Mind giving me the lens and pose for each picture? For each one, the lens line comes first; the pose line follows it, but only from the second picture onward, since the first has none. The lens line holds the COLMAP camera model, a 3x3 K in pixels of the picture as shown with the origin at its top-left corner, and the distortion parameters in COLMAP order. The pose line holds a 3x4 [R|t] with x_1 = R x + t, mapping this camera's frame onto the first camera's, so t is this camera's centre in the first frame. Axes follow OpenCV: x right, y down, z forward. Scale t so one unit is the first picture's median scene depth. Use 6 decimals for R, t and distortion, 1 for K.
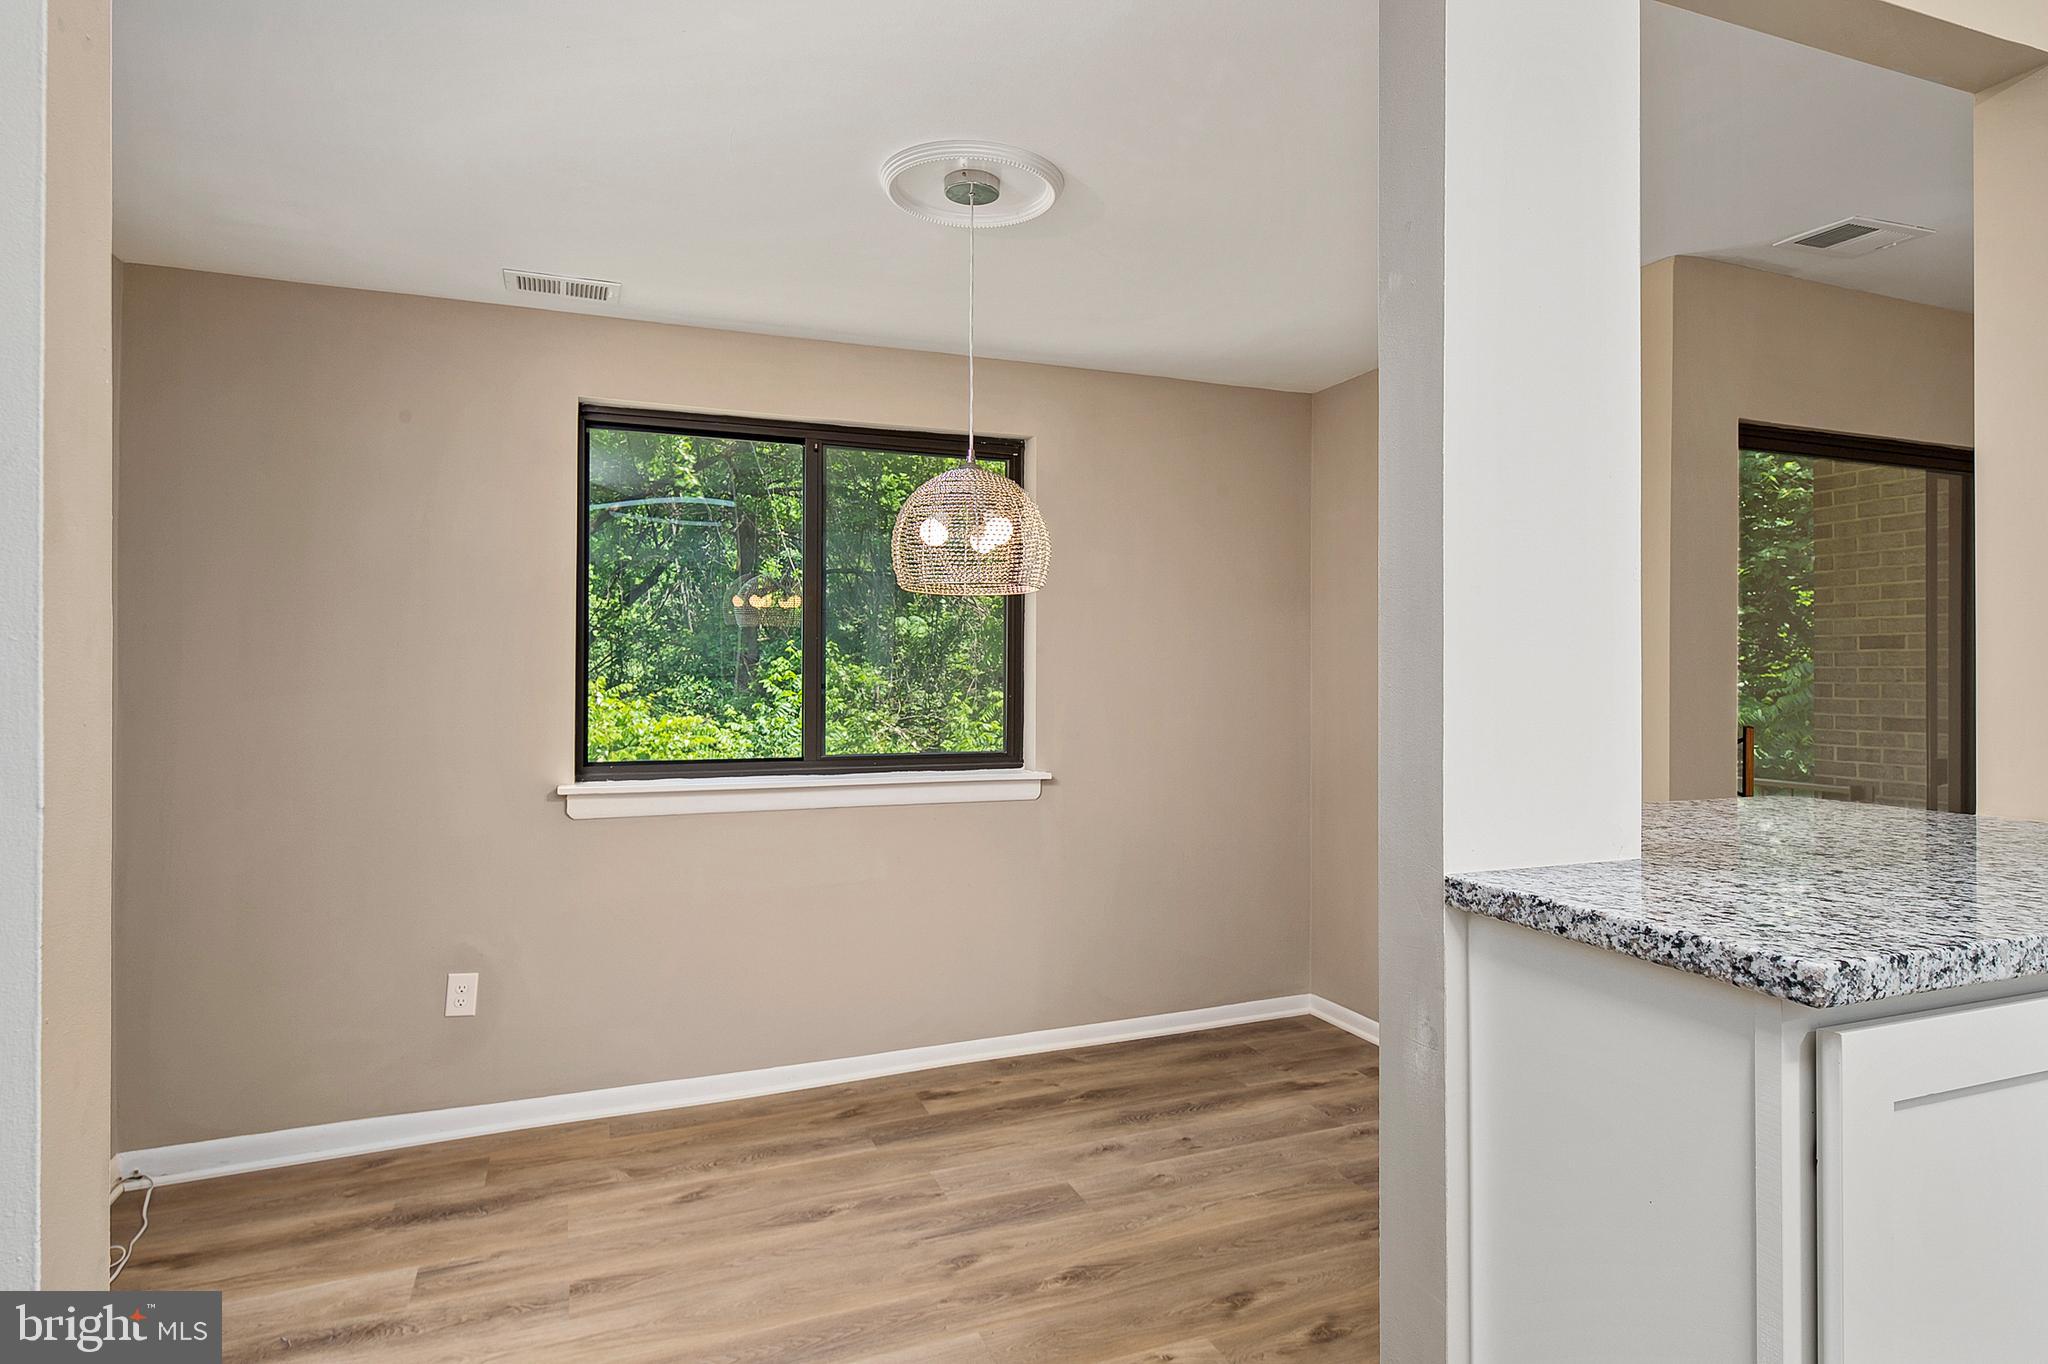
lens RADIAL K [[1103.3, 0, 1016.7], [0, 1103.3, 672.6], [0, 0, 1]] dist [0.003999, -0.000352]
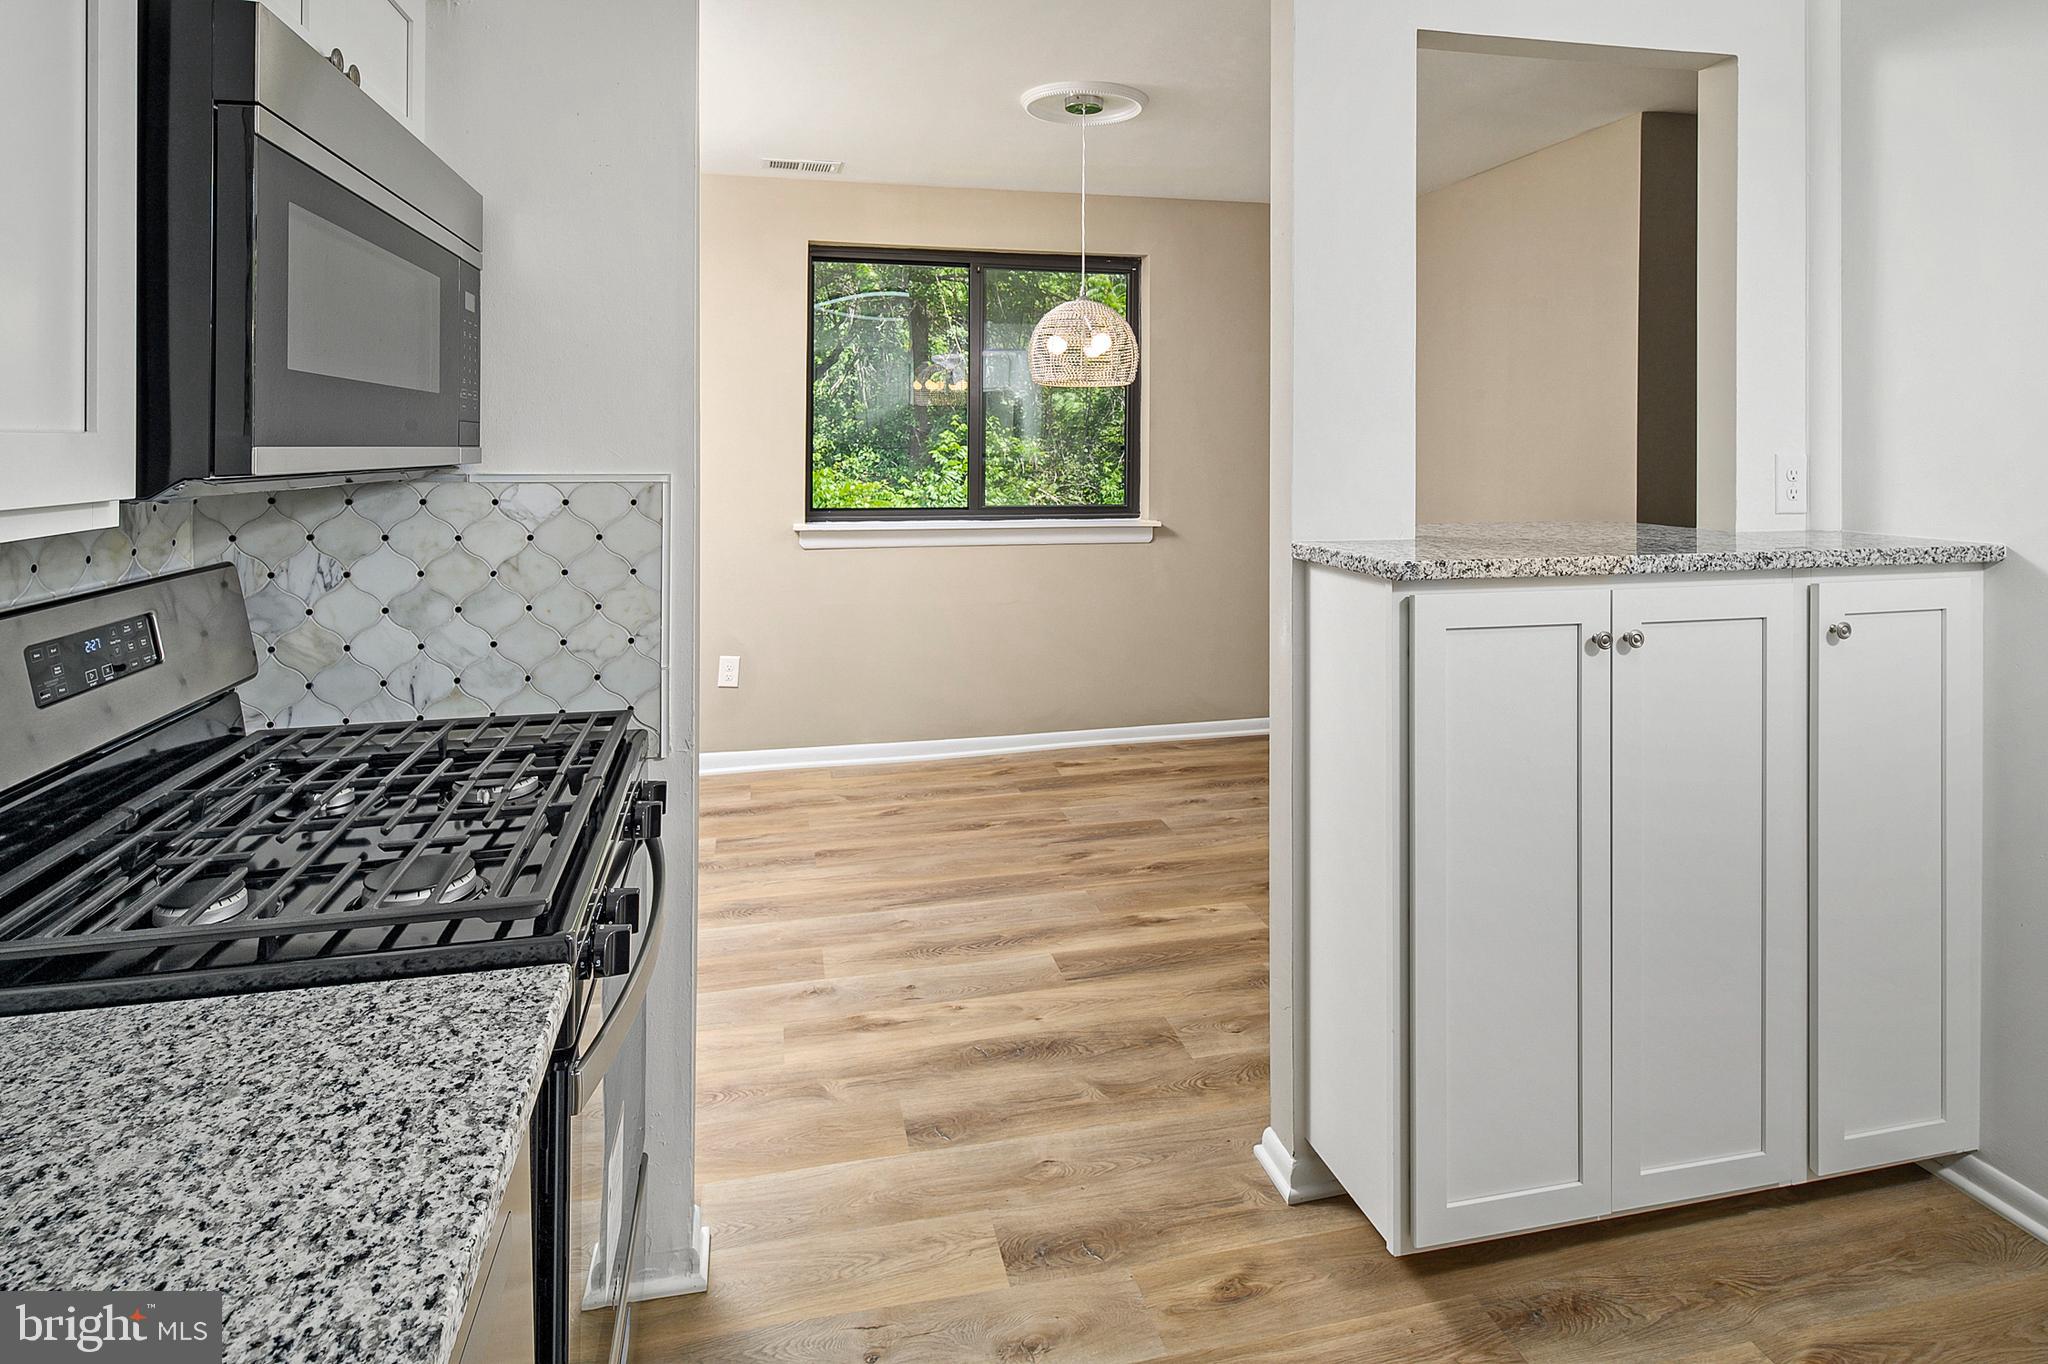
lens RADIAL K [[1093.4, 0, 1012.9], [0, 1093.4, 444.3], [0, 0, 1]] dist [0.005975, -0.003418]
pose [[0.988852, 0.000932, -0.148900, 0.067015], [-0.001070, 0.999999, -0.000845, 0.004413], [0.148899, 0.000995, 0.988852, -0.354189]]
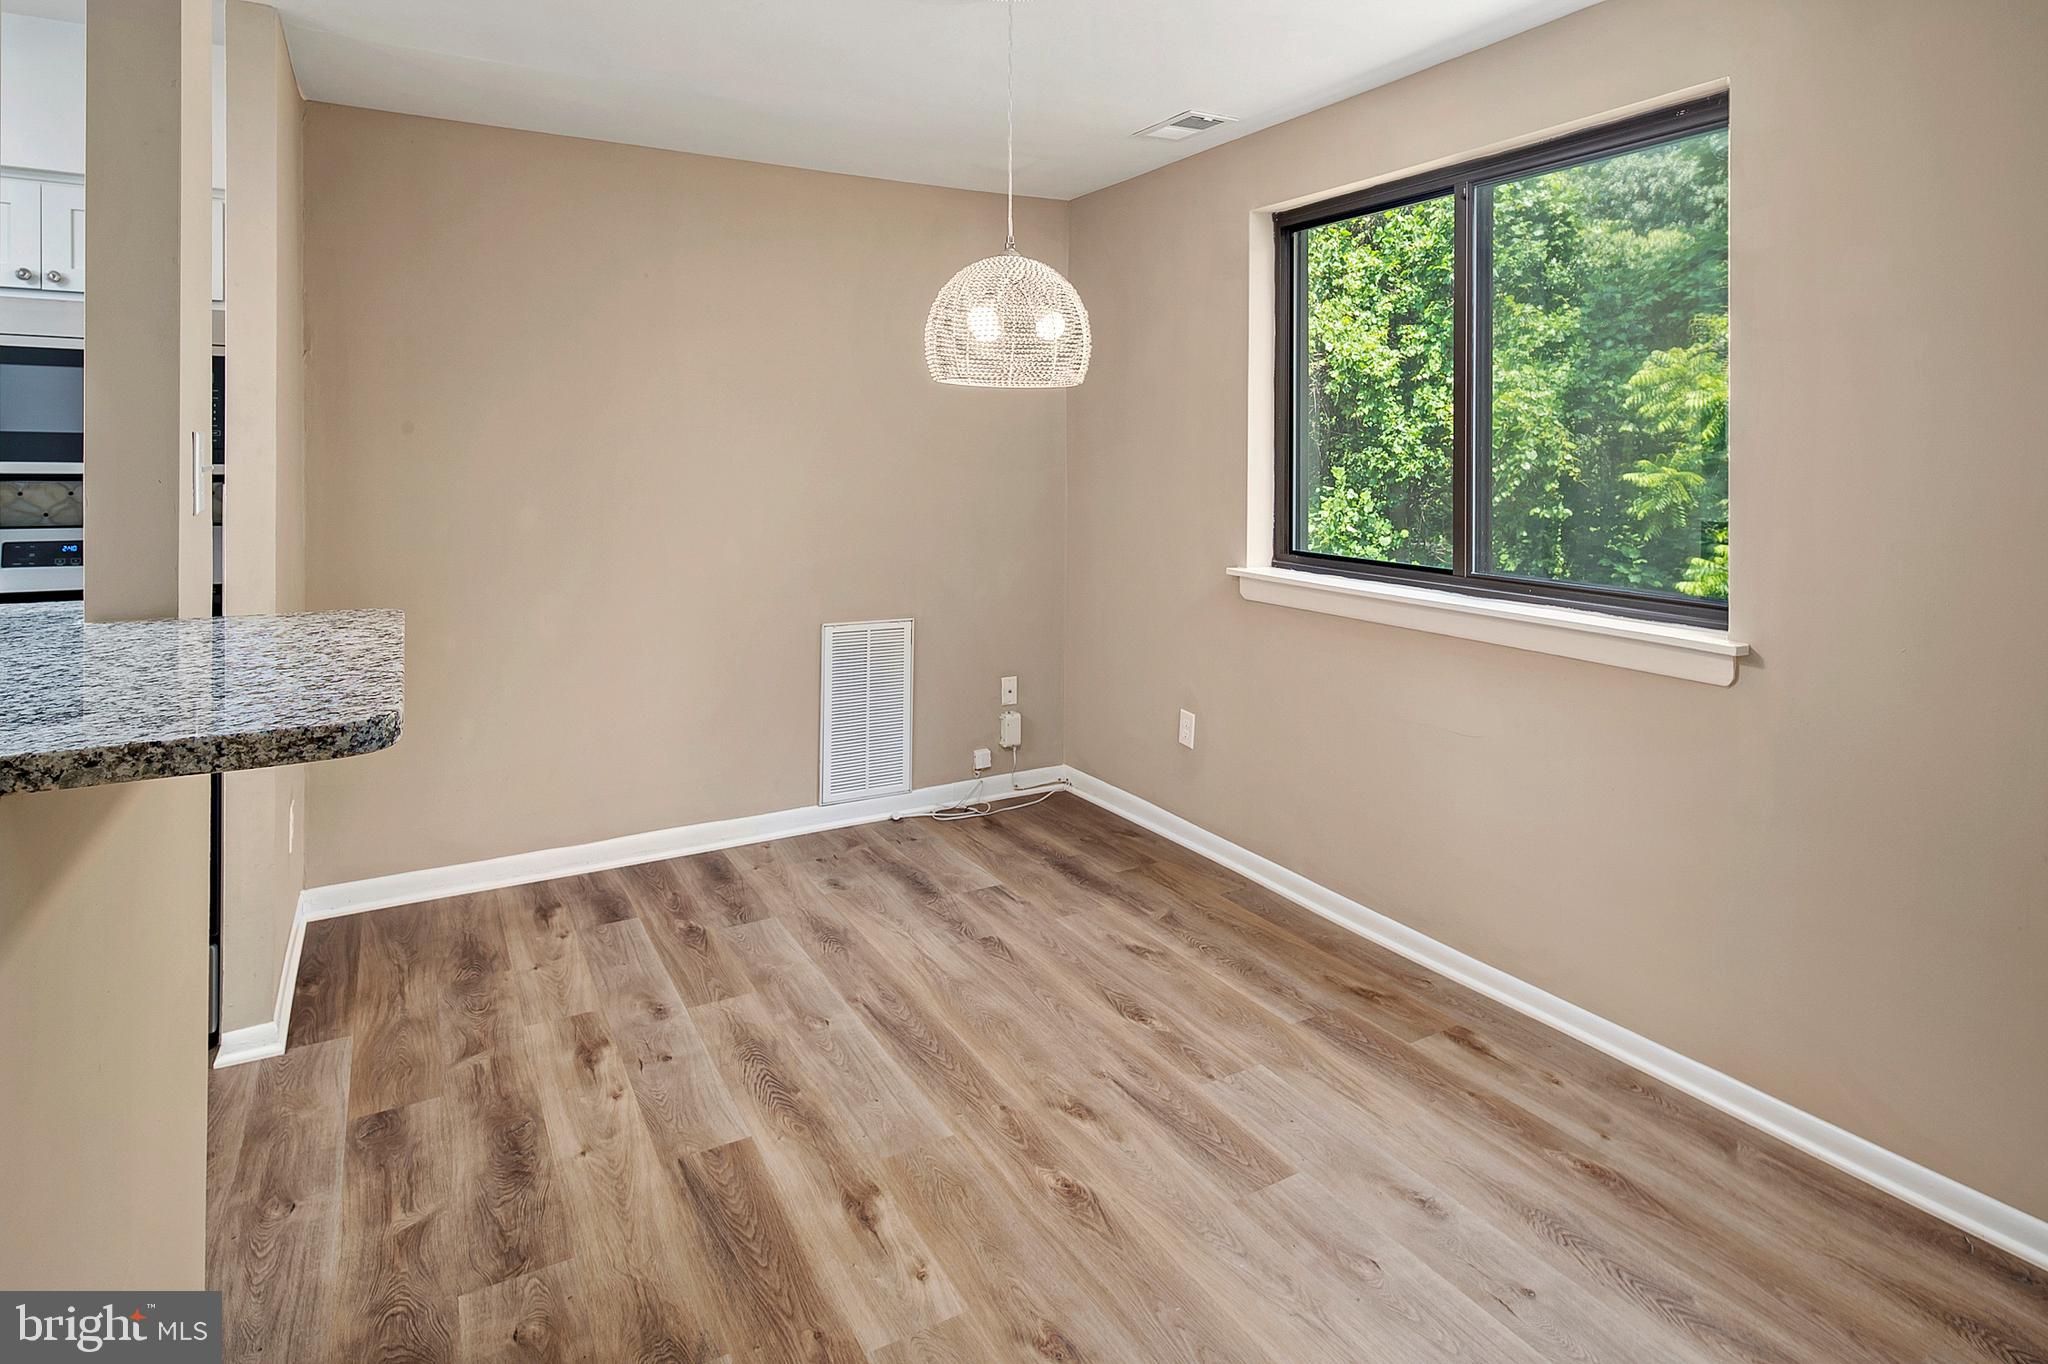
lens RADIAL K [[1093.4, 0, 1012.9], [0, 1093.4, 444.3], [0, 0, 1]] dist [0.005975, -0.003418]
pose [[0.140055, -0.007542, -0.990115, 0.741460], [-0.009860, 0.999911, -0.009012, -0.010374], [0.990095, 0.011024, 0.139968, 0.708989]]
